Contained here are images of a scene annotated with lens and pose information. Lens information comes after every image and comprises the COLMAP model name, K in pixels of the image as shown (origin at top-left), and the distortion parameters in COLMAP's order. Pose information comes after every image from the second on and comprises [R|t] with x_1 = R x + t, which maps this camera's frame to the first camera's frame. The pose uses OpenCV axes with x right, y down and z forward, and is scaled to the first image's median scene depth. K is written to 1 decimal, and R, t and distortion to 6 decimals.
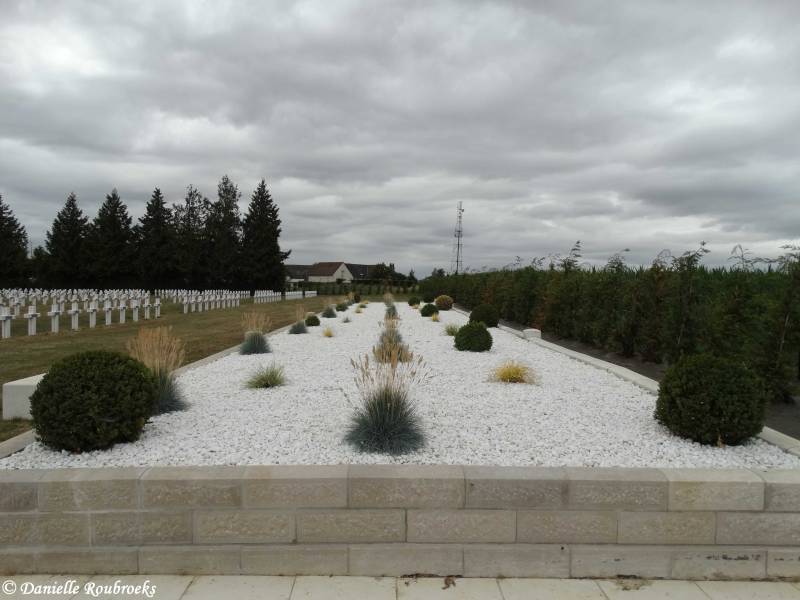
lens RADIAL K [[1225.1, 0, 400.0], [0, 1225.1, 300.0], [0, 0, 1]] dist [-0.034972, 0.001865]
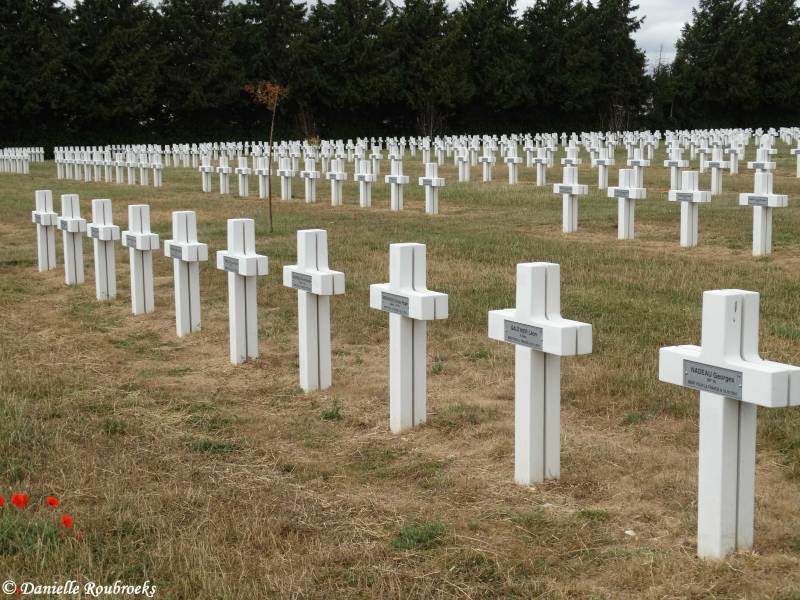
lens RADIAL K [[1225.1, 0, 400.0], [0, 1225.1, 300.0], [0, 0, 1]] dist [-0.034972, 0.001865]
pose [[-0.903717, 0.072283, -0.421985, -0.044450], [0.016283, 0.990734, 0.134833, -0.009865], [0.427821, 0.114980, -0.896520, 1.379044]]
